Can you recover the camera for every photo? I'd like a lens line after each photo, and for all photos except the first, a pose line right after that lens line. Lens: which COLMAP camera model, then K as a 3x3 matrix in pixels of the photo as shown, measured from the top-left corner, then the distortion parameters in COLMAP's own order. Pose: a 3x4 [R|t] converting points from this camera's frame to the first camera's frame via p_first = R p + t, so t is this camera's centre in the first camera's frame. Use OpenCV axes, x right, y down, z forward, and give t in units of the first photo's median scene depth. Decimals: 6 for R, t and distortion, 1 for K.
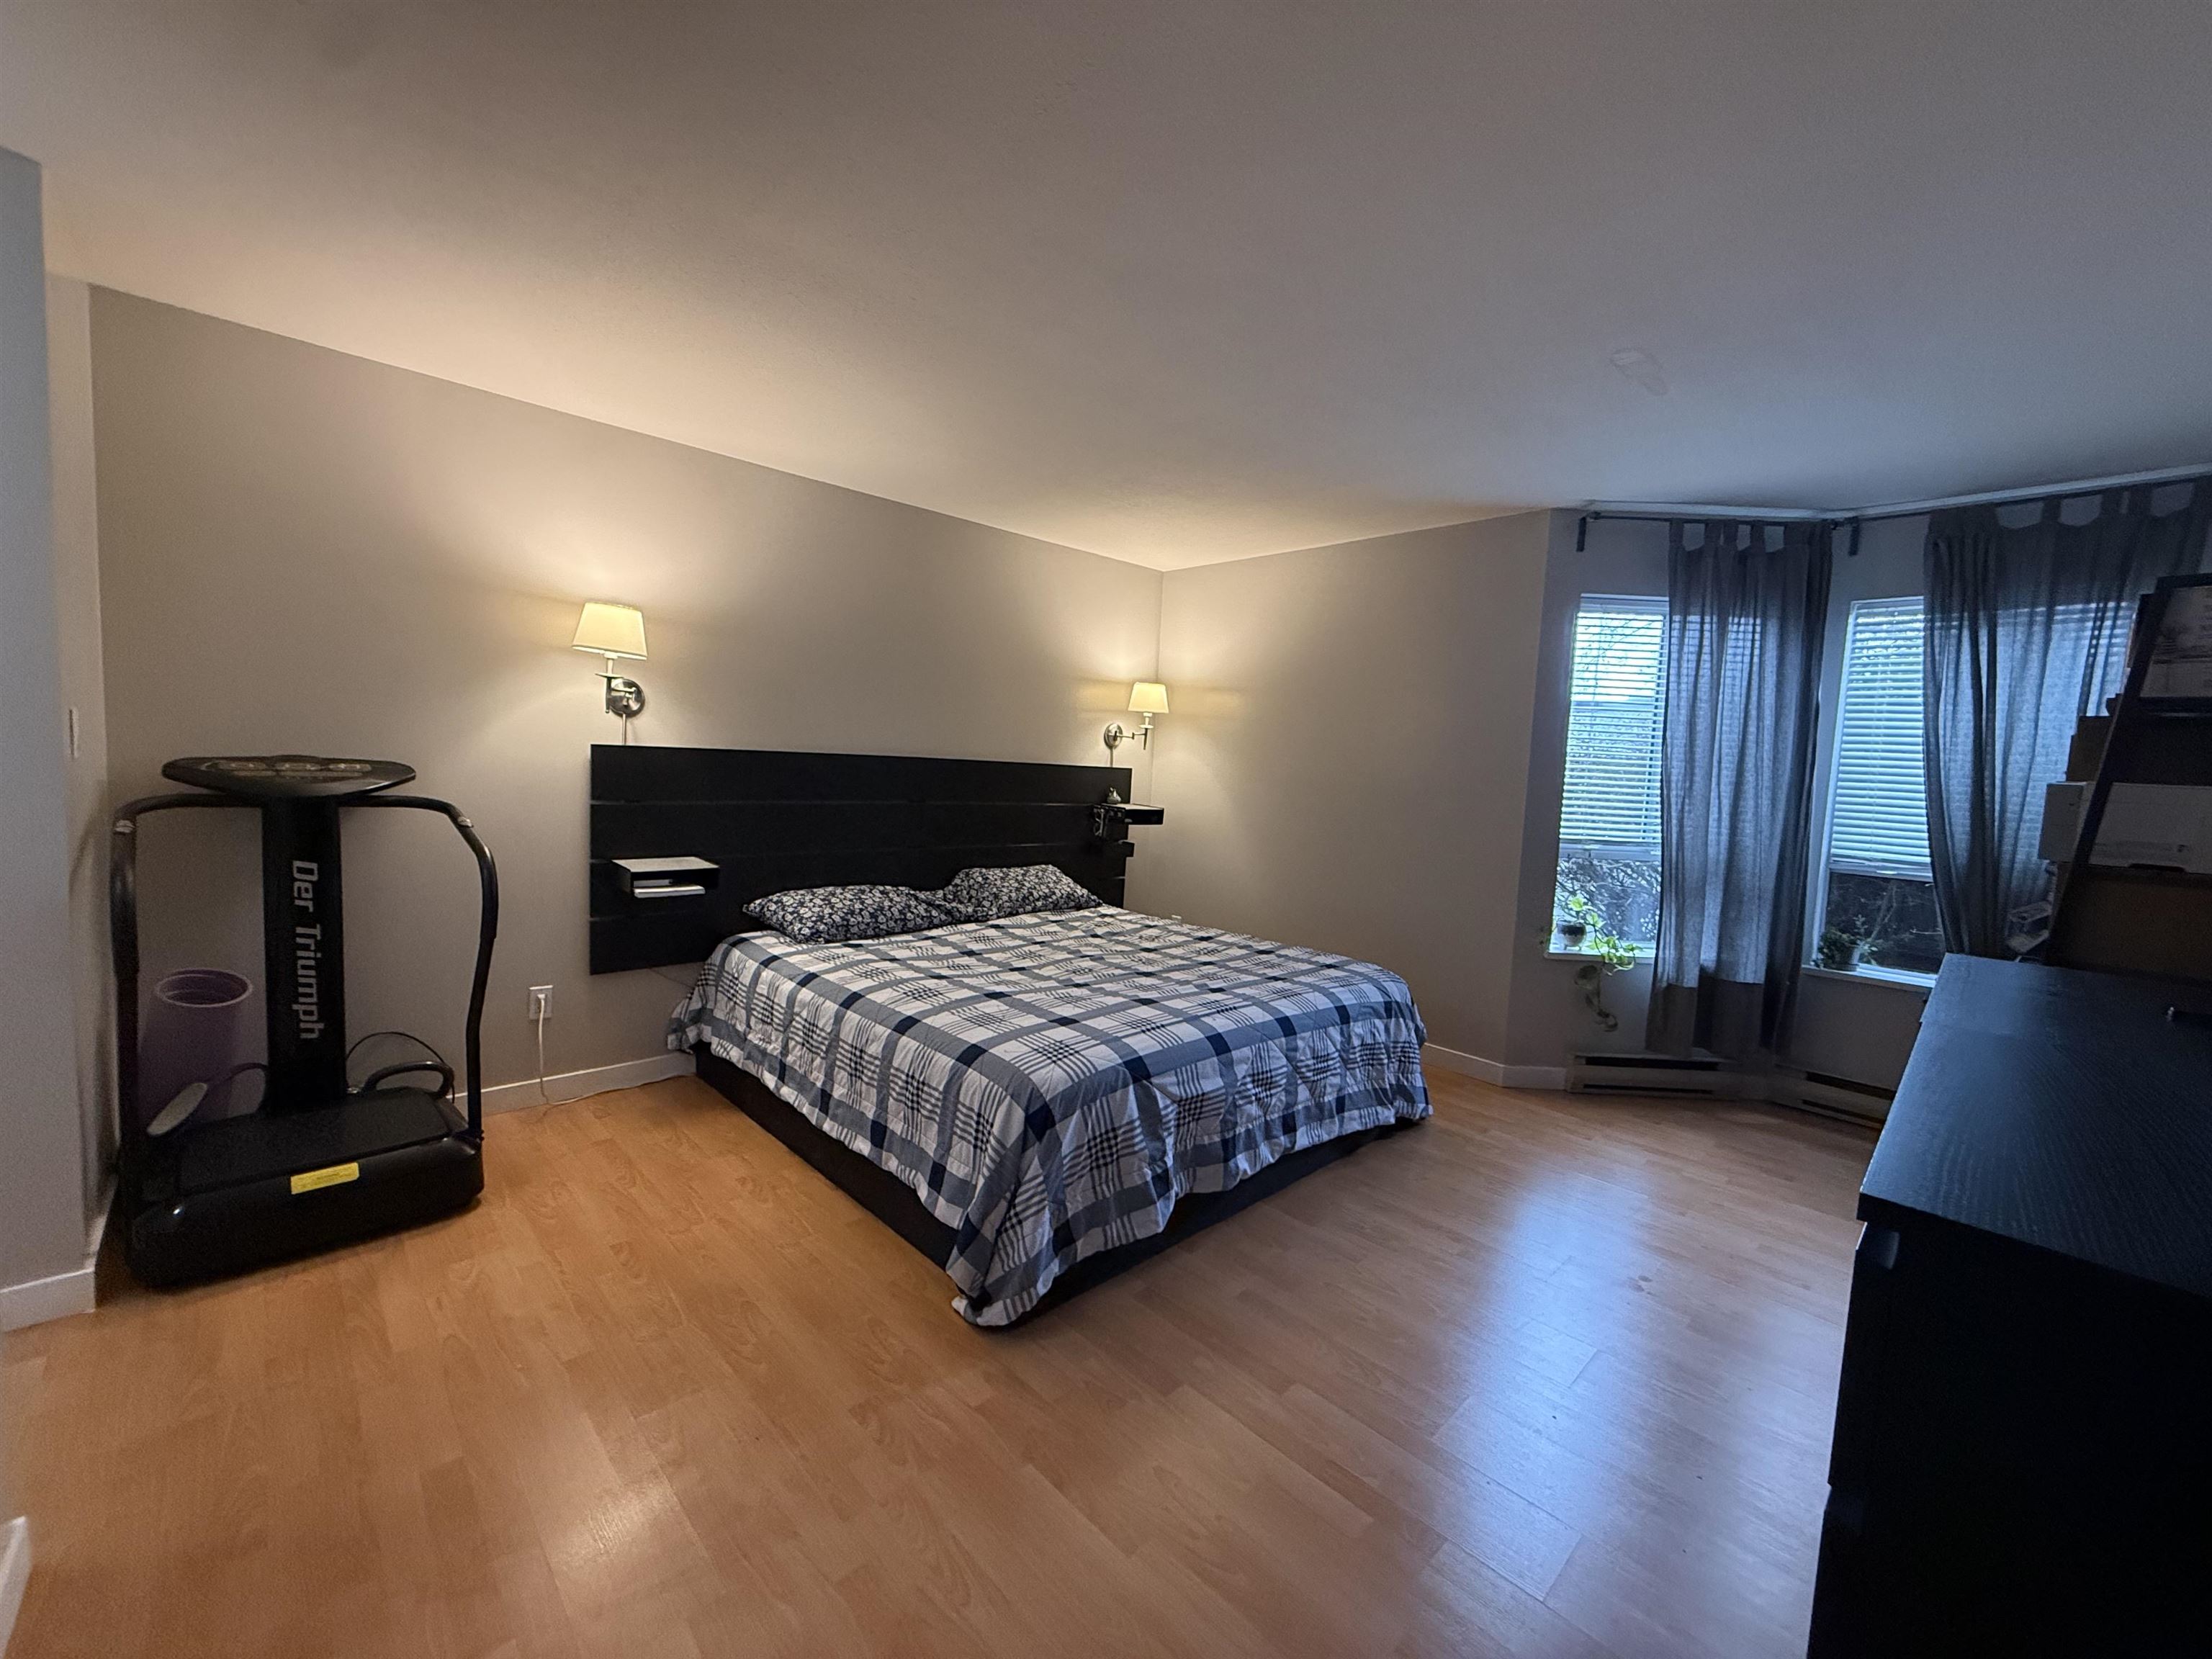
lens RADIAL K [[885.7, 0, 1086.3], [0, 885.7, 820.9], [0, 0, 1]] dist [-0.004172, 0.000160]
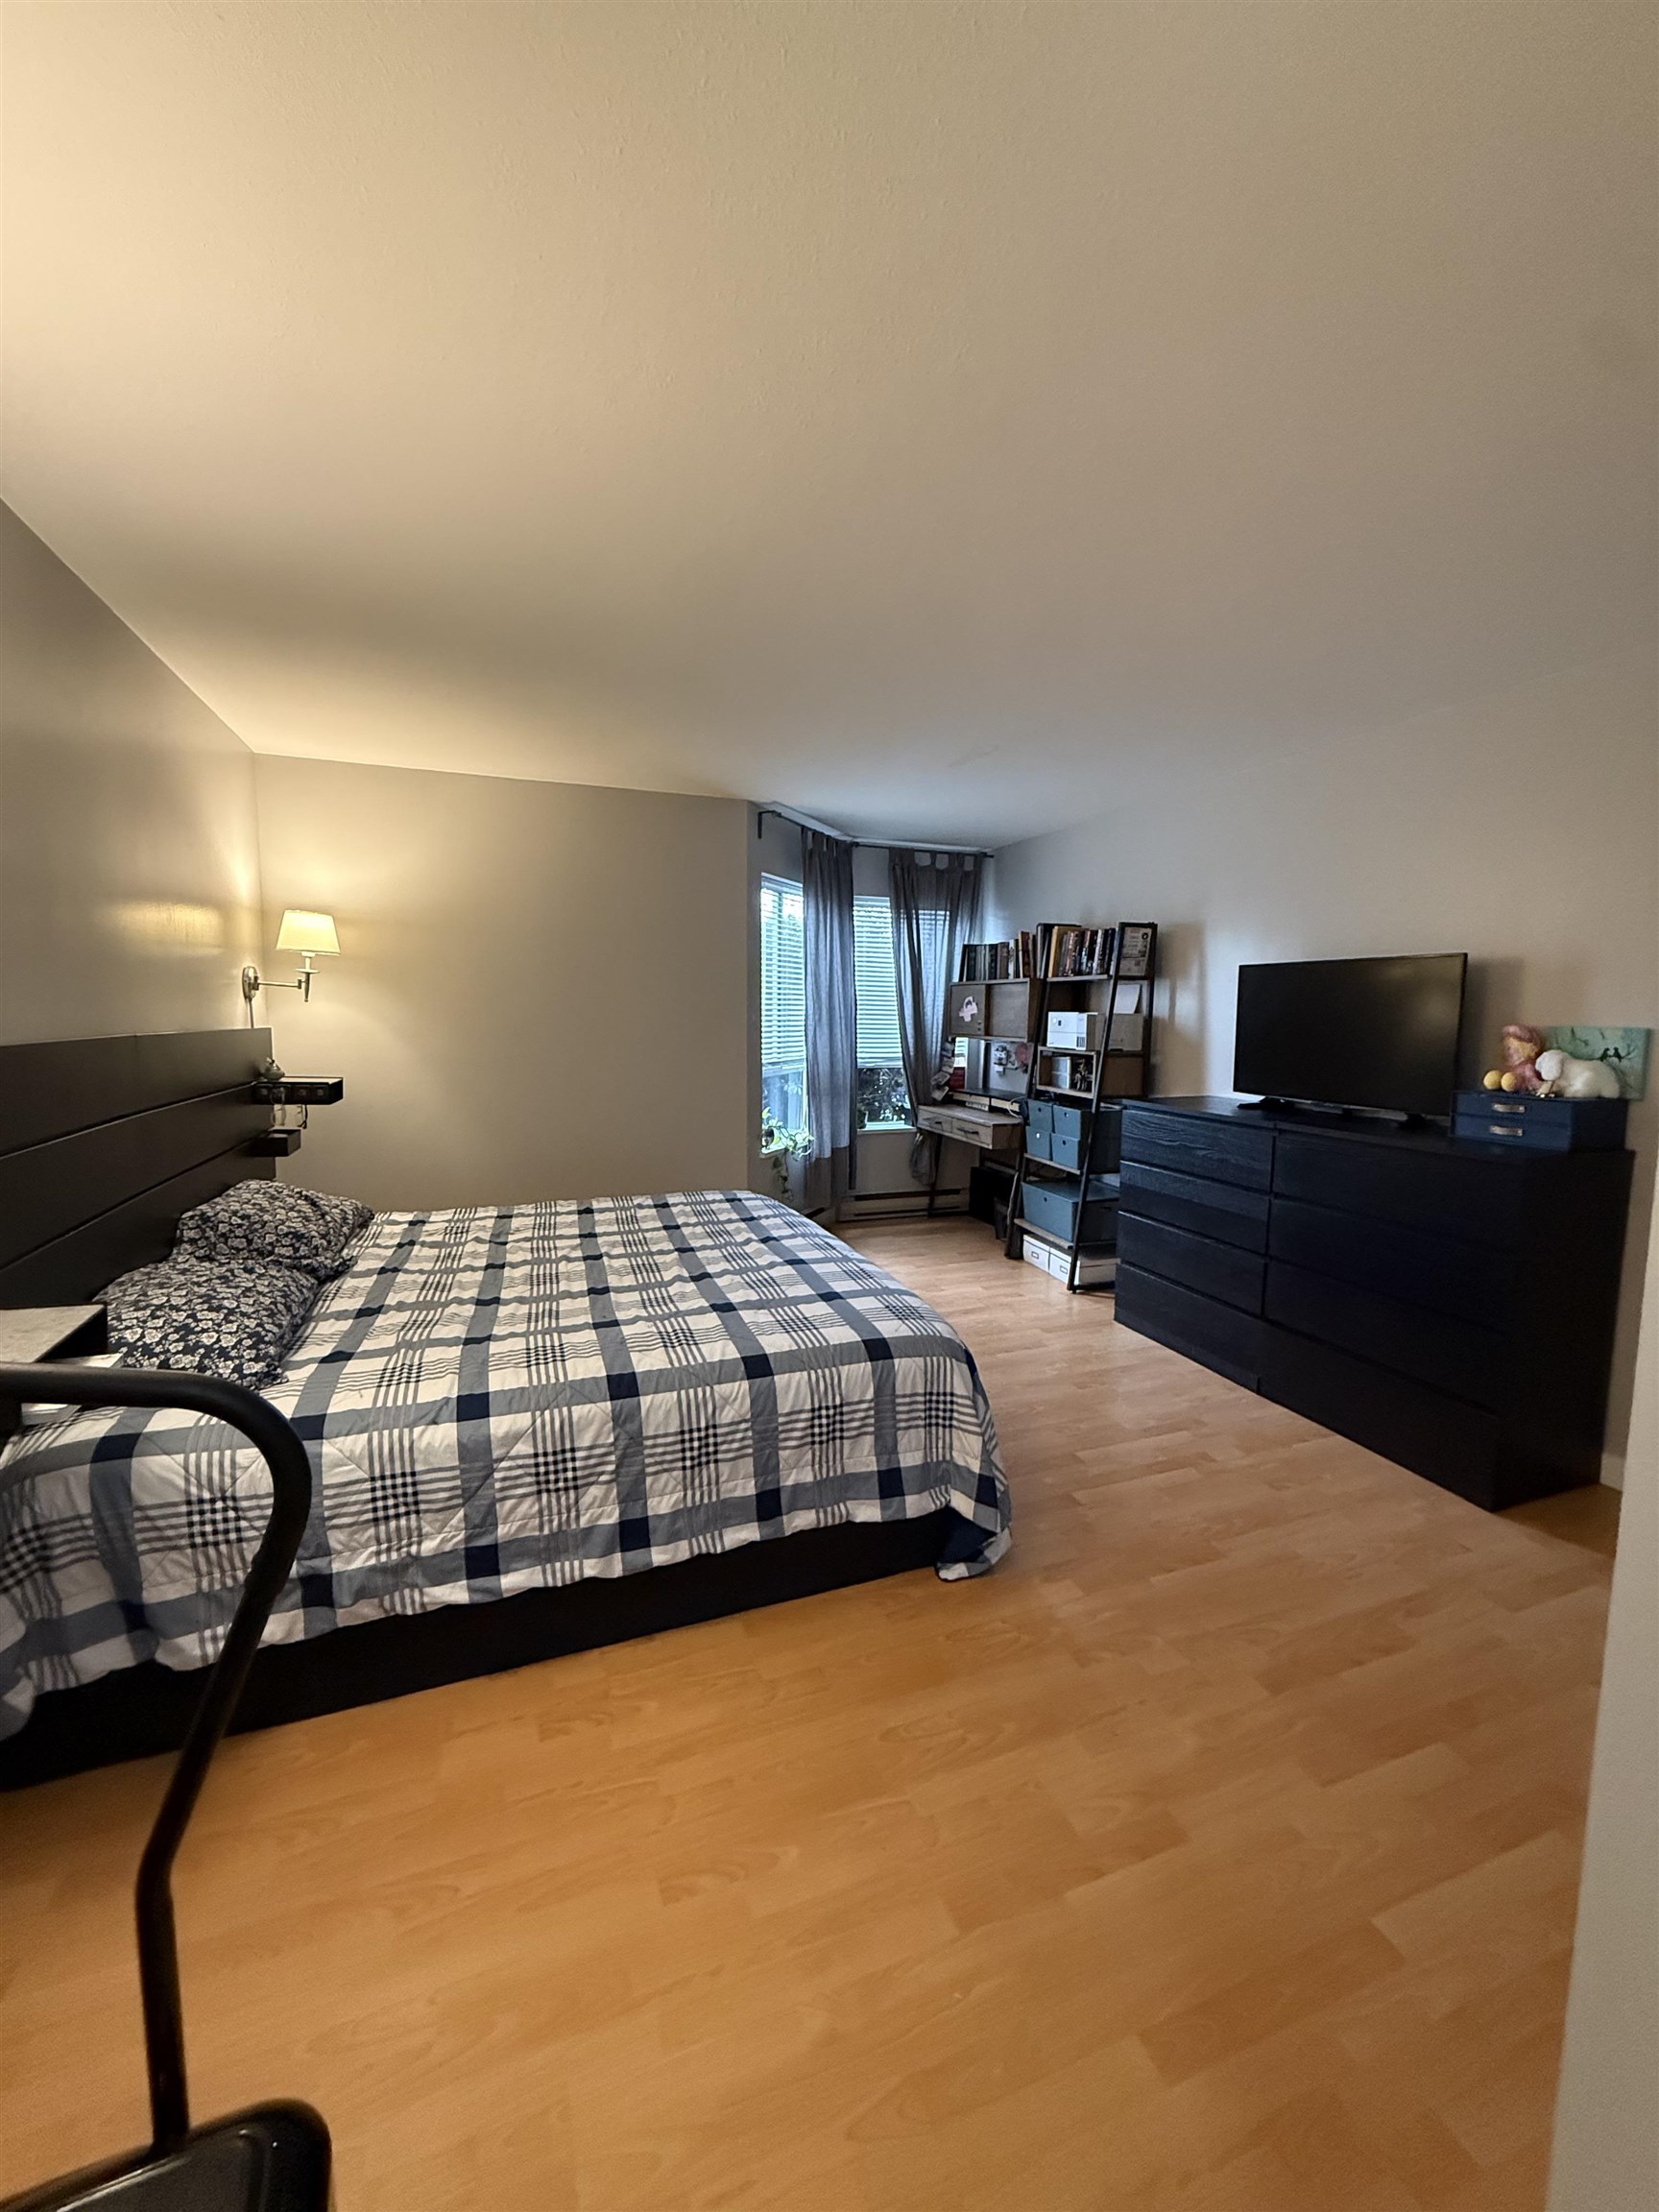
lens RADIAL K [[885.7, 0, 846.8], [0, 885.7, 1094.8], [0, 0, 1]] dist [-0.004172, 0.000160]
pose [[0.373449, -0.130774, 0.918386, -0.805669], [0.071880, 0.991116, 0.111902, -0.095667], [-0.924862, 0.024224, 0.379532, 0.542056]]
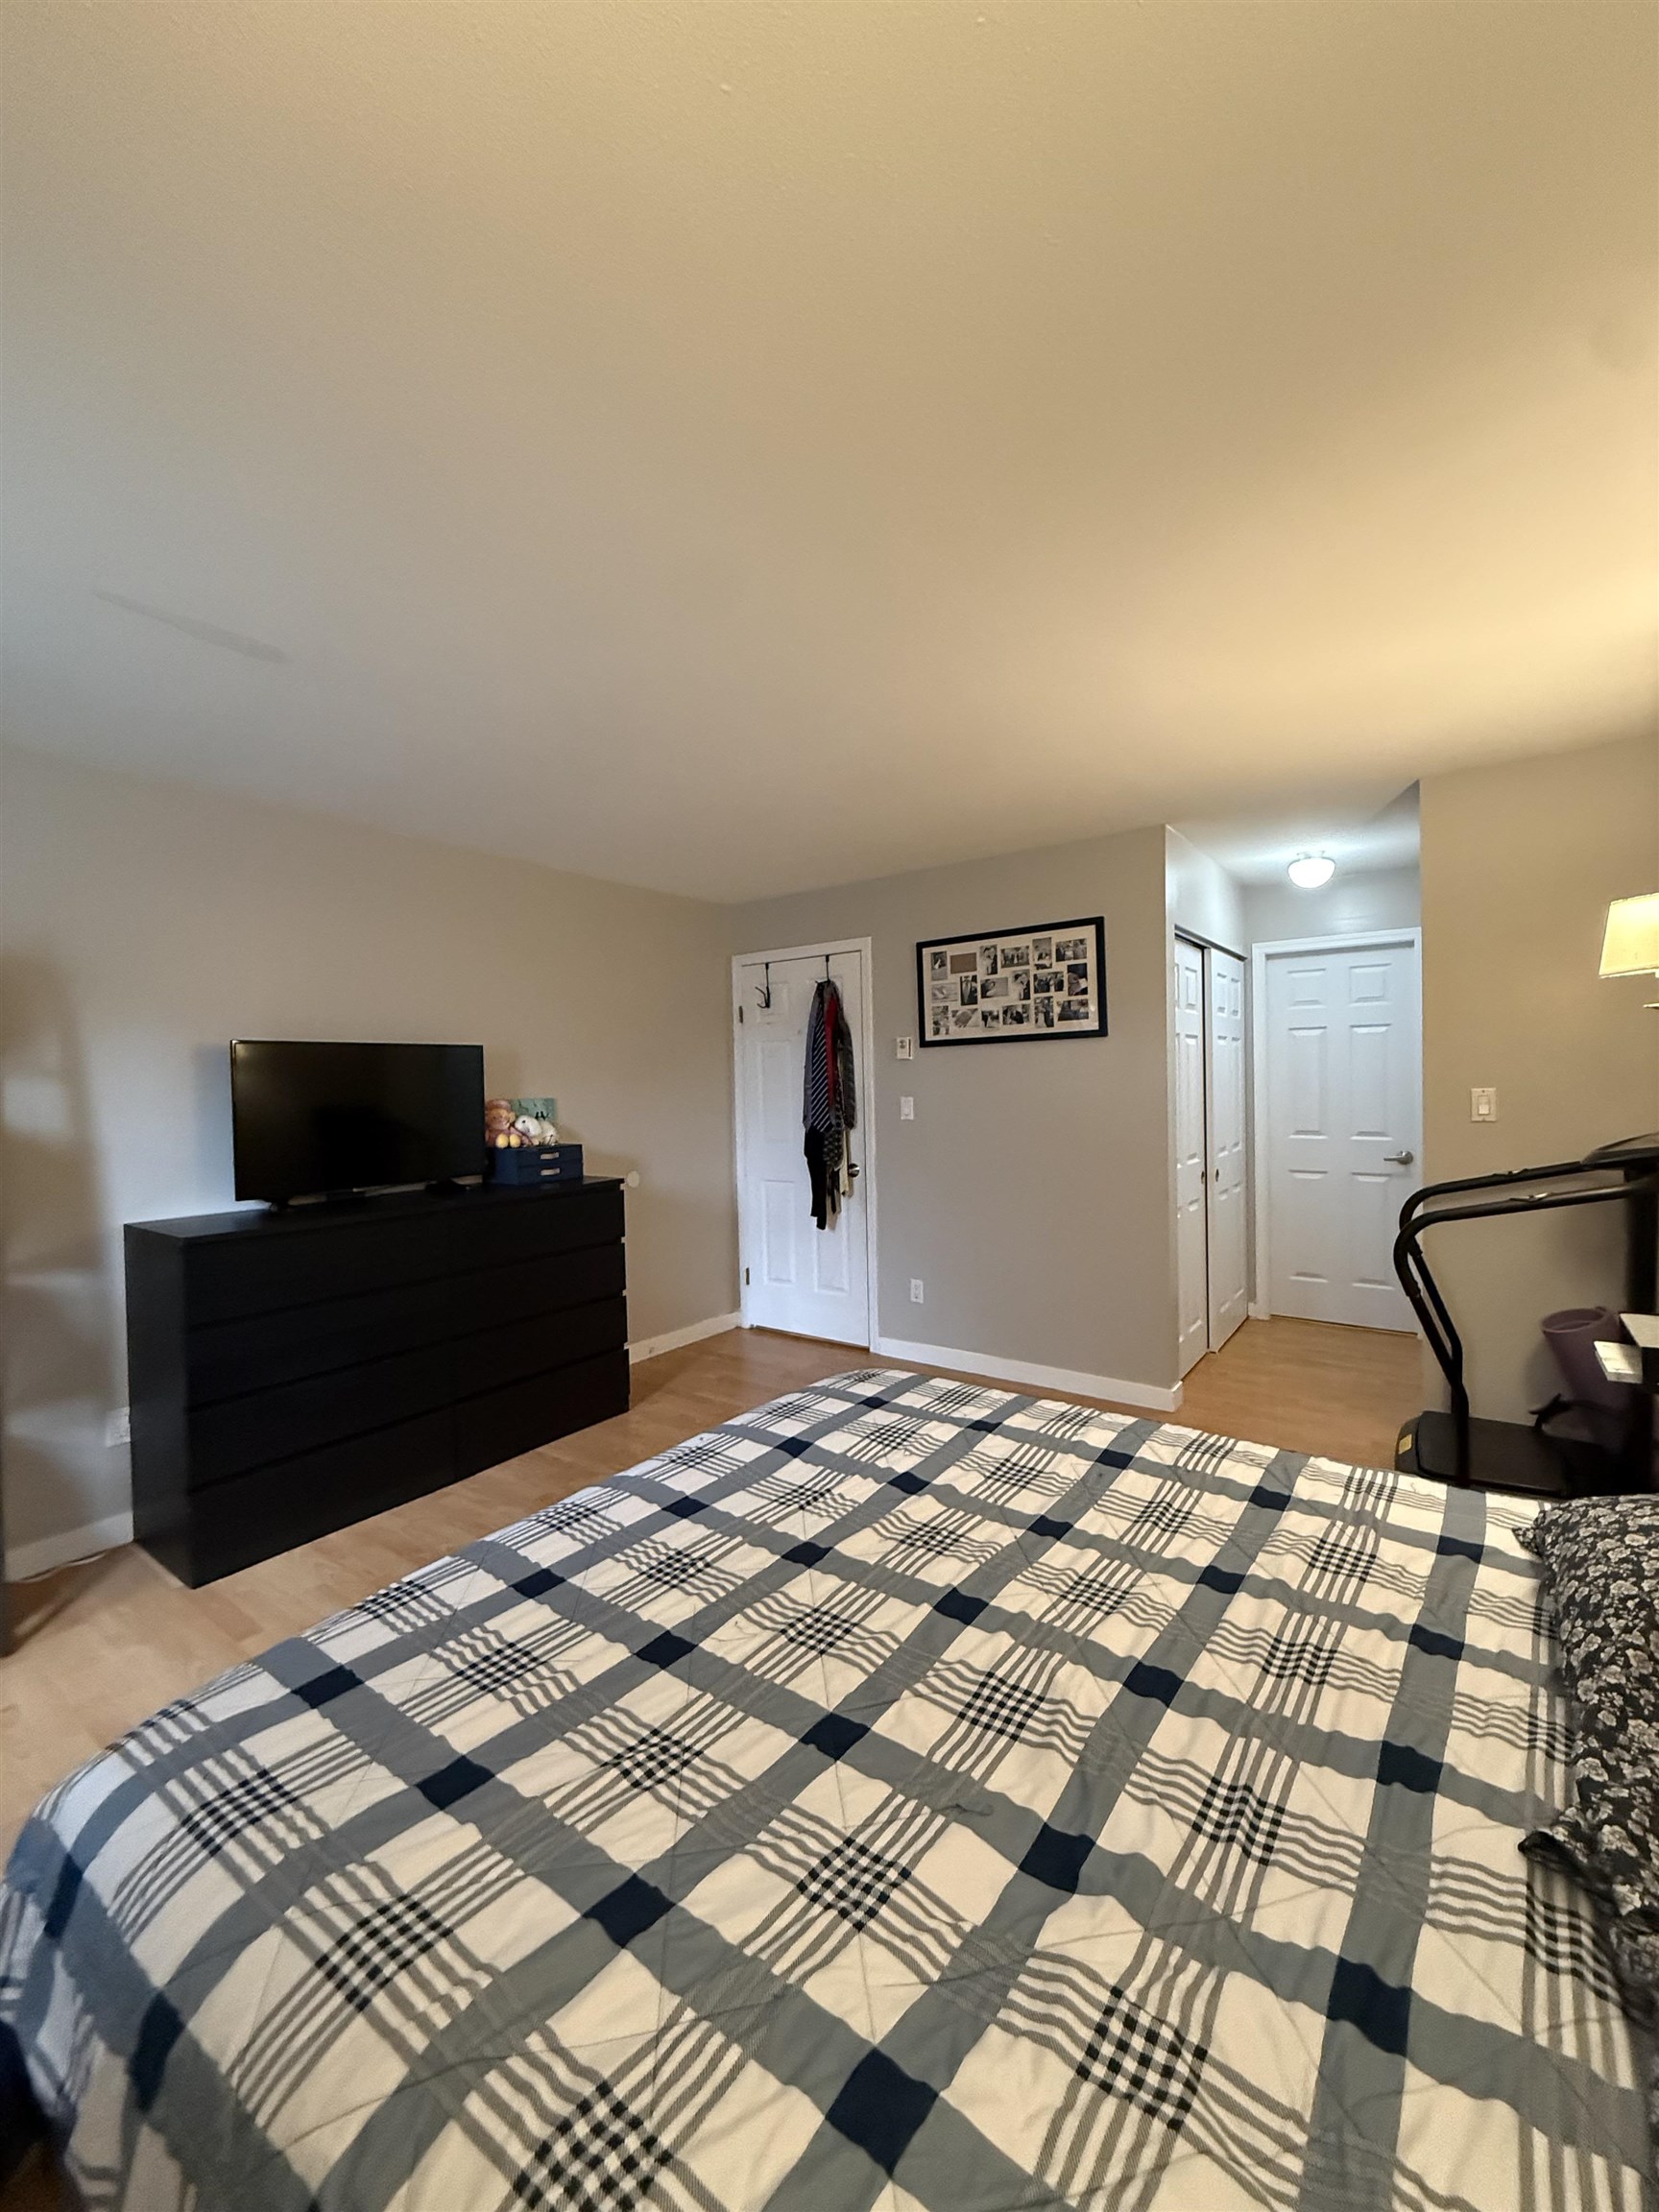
lens RADIAL K [[885.7, 0, 849.1], [0, 885.7, 1093.3], [0, 0, 1]] dist [-0.004172, 0.000160]
pose [[-0.979067, -0.021607, -0.202387, 0.150736], [-0.038272, 0.996156, 0.078793, -0.145065], [0.199907, 0.084890, -0.976131, 1.656688]]
